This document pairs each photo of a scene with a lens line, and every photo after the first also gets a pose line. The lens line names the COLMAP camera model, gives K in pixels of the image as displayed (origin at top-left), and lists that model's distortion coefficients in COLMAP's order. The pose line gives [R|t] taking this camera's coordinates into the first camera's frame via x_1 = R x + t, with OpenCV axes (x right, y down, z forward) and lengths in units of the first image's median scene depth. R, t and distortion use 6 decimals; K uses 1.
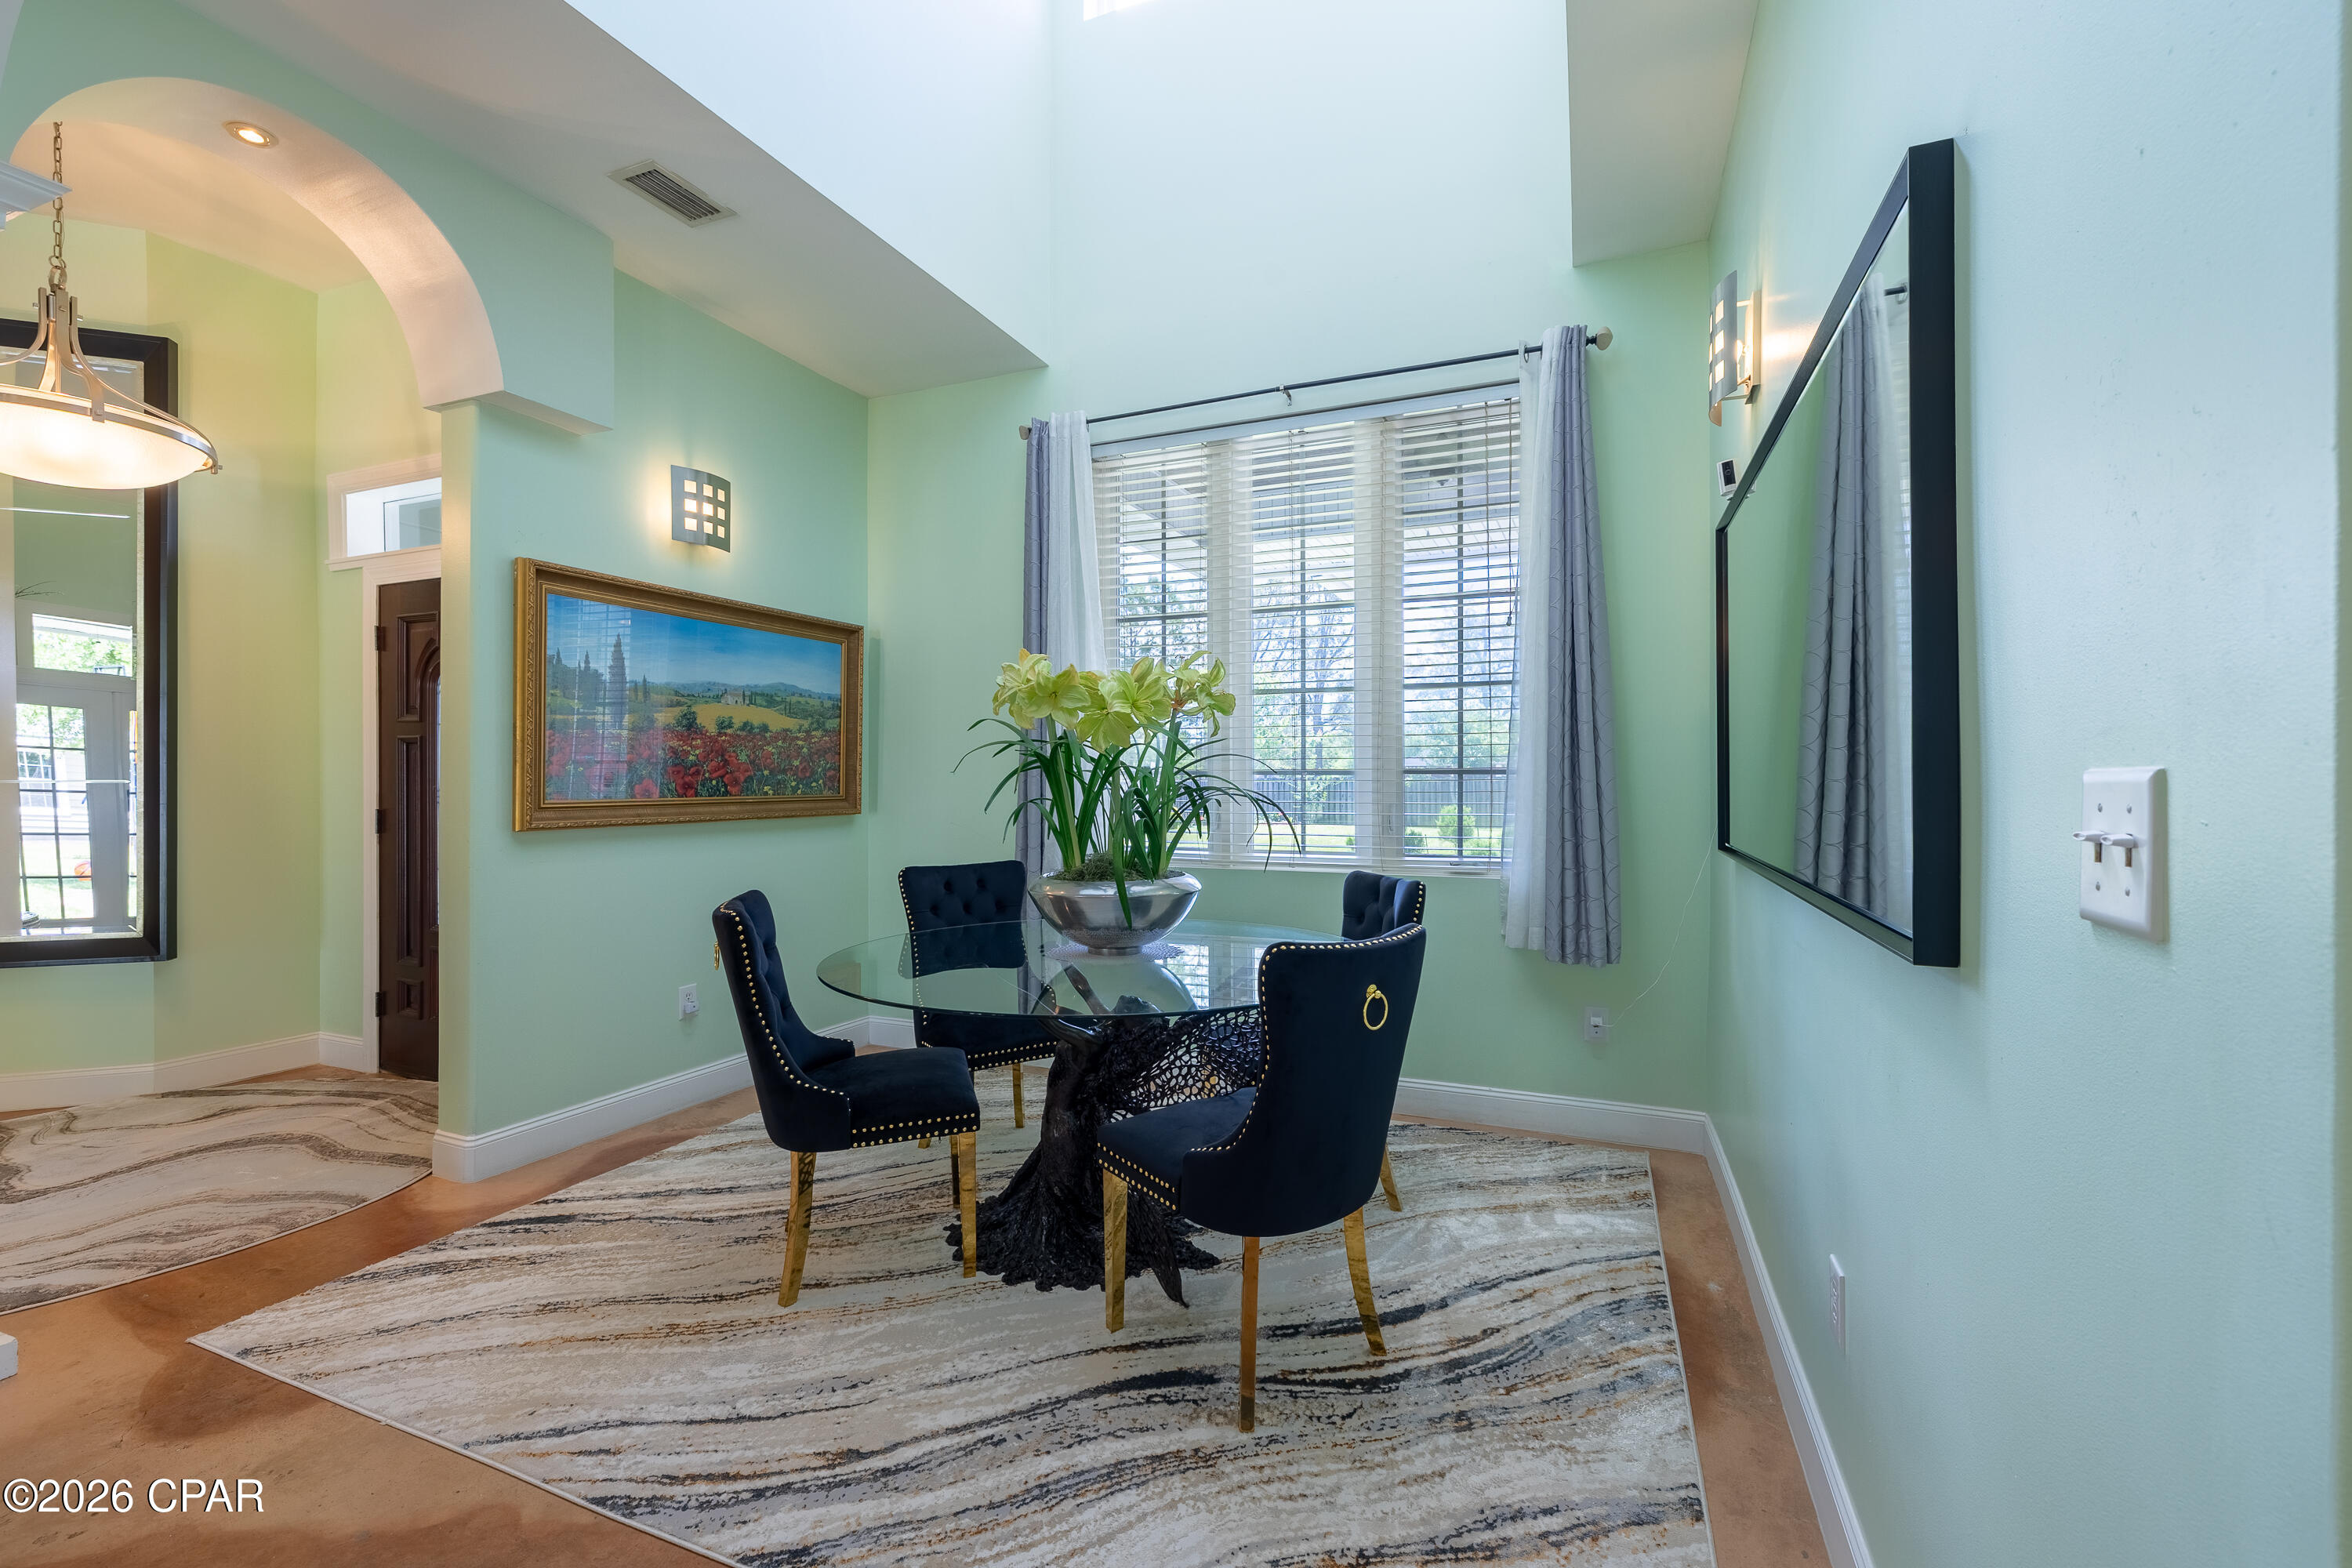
lens RADIAL K [[984.8, 0, 1188.4], [0, 984.8, 778.7], [0, 0, 1]] dist [-0.000183, 0.000415]
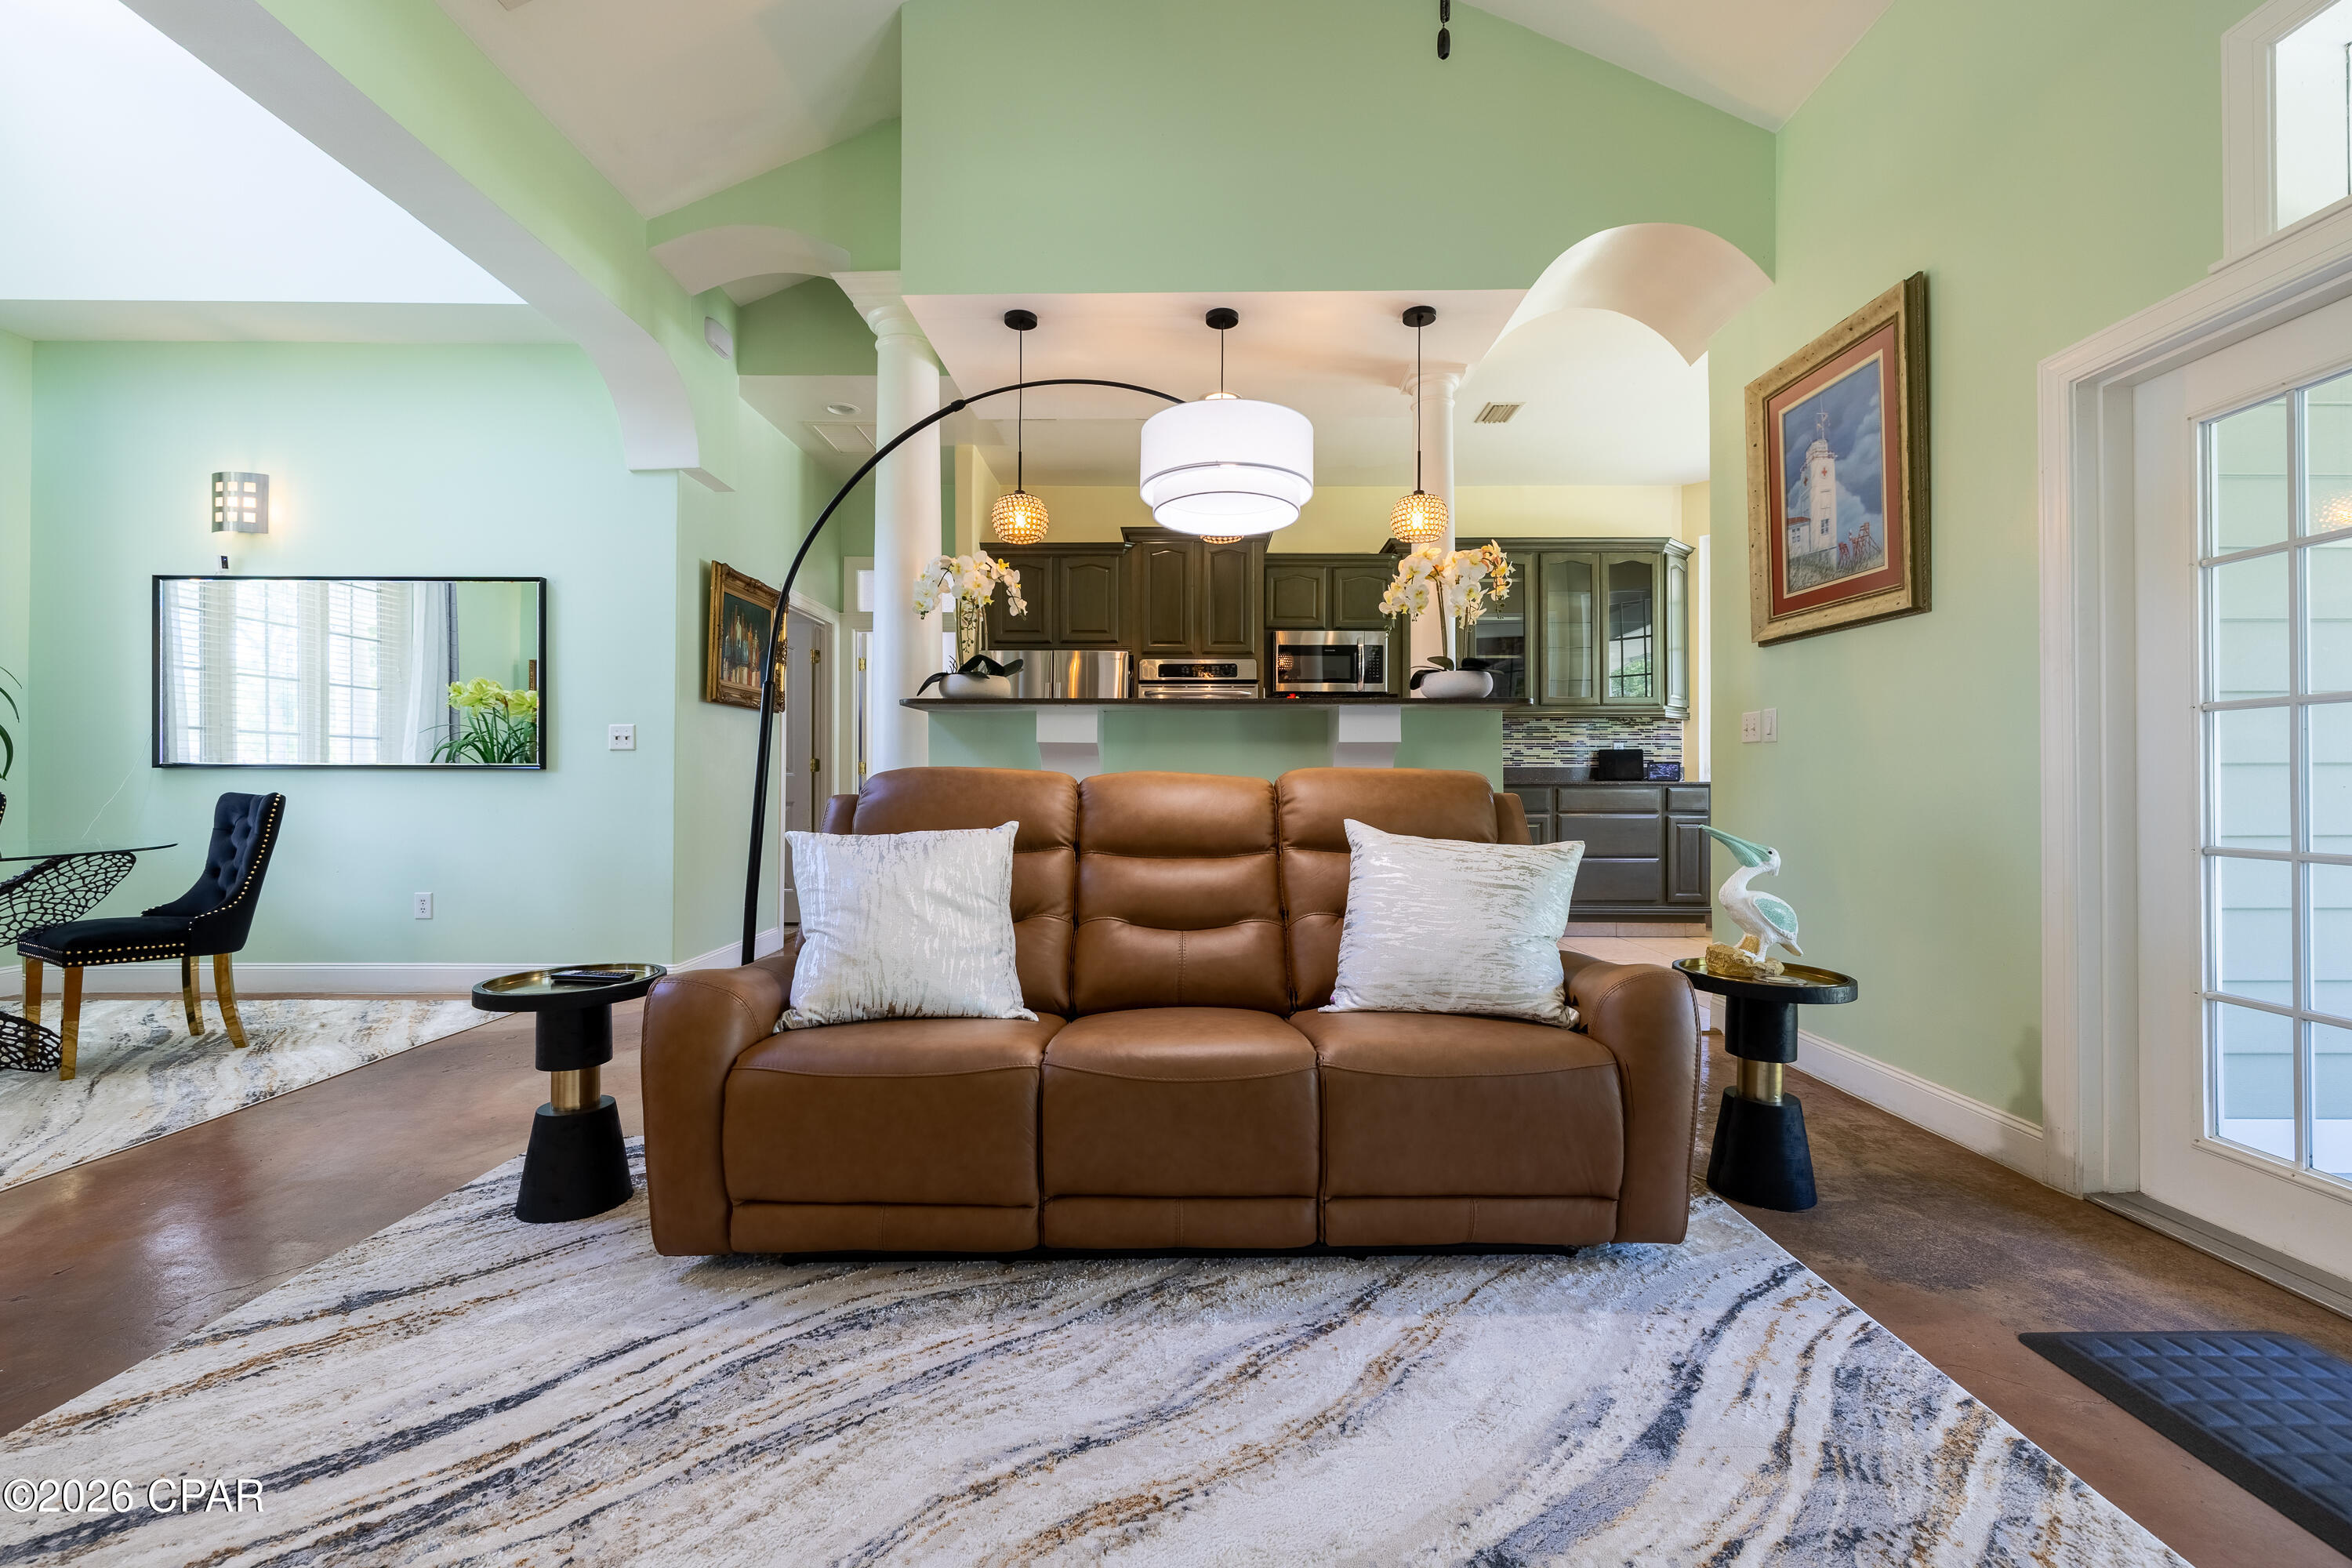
lens RADIAL K [[984.8, 0, 1185.4], [0, 984.8, 776.9], [0, 0, 1]] dist [-0.000183, 0.000415]
pose [[-0.390058, 0.002920, 0.920786, -1.435744], [-0.000628, 0.999994, -0.003438, 0.080005], [-0.920790, -0.001919, -0.390053, 0.033206]]
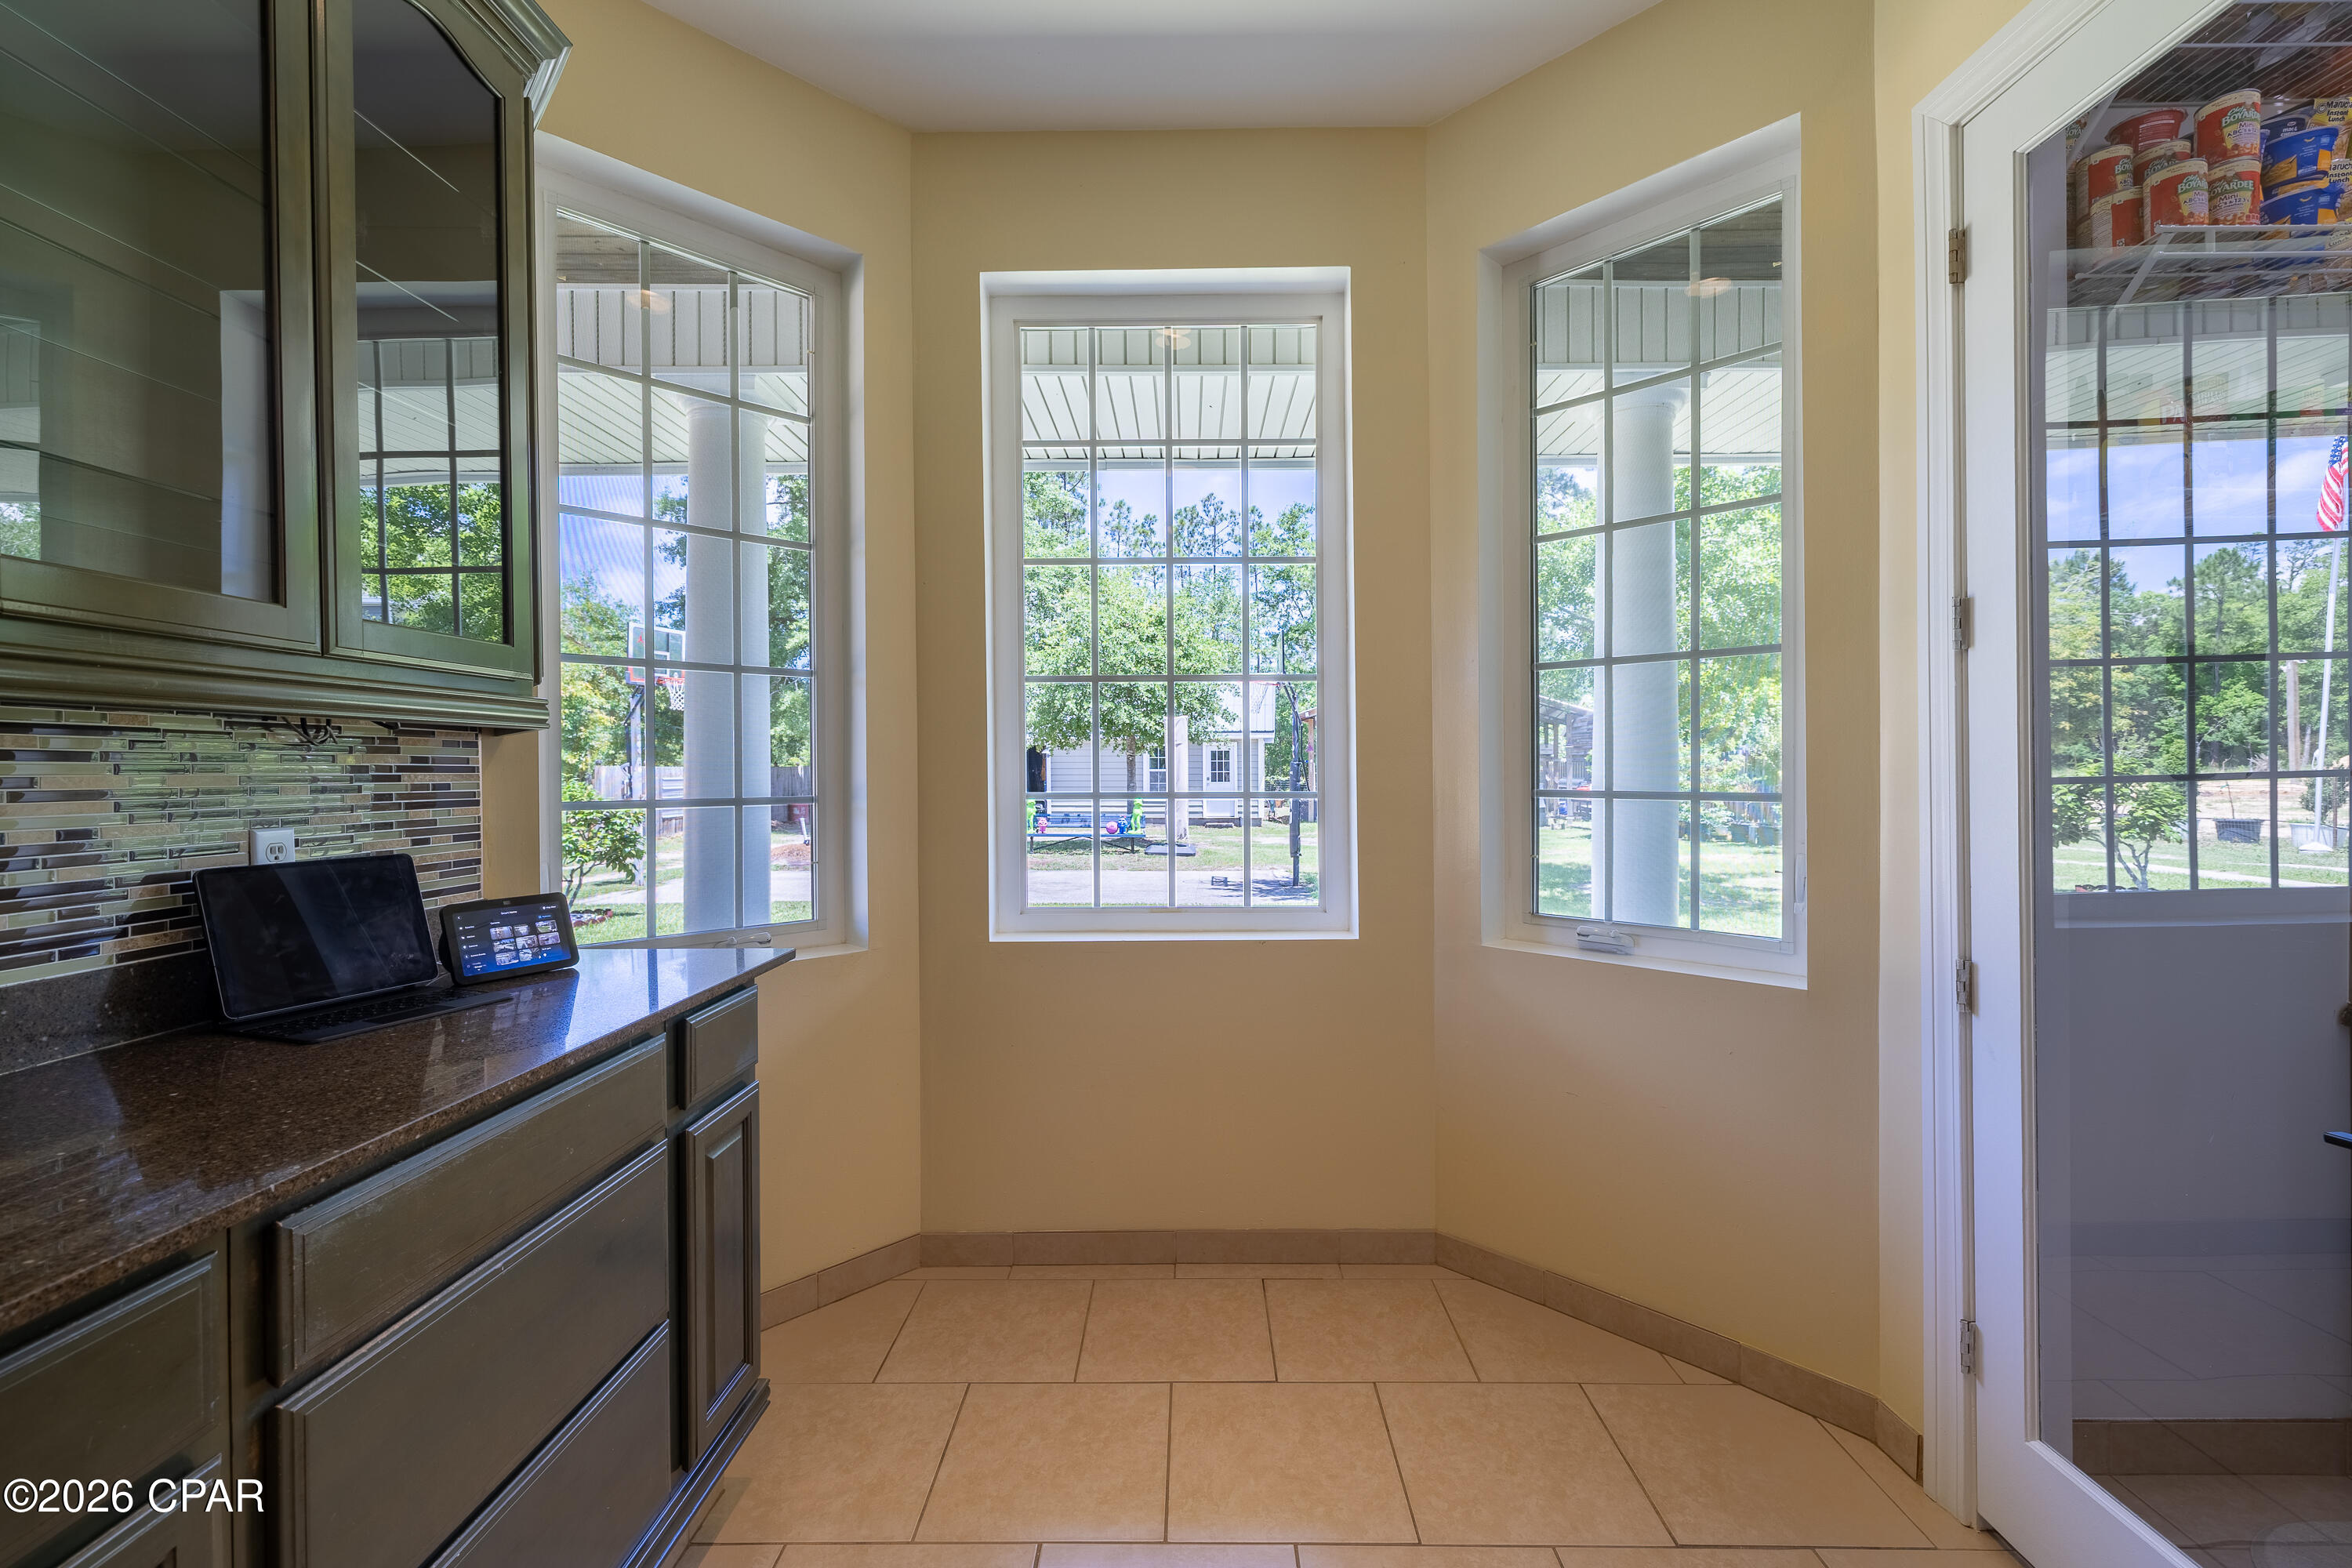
lens RADIAL K [[984.8, 0, 1189.6], [0, 984.8, 771.7], [0, 0, 1]] dist [-0.000183, 0.000415]
pose [[-0.920498, 0.005260, -0.390712, -0.062738], [0.004664, 0.999986, 0.002474, -0.028153], [0.390720, 0.000455, -0.920509, -1.053536]]
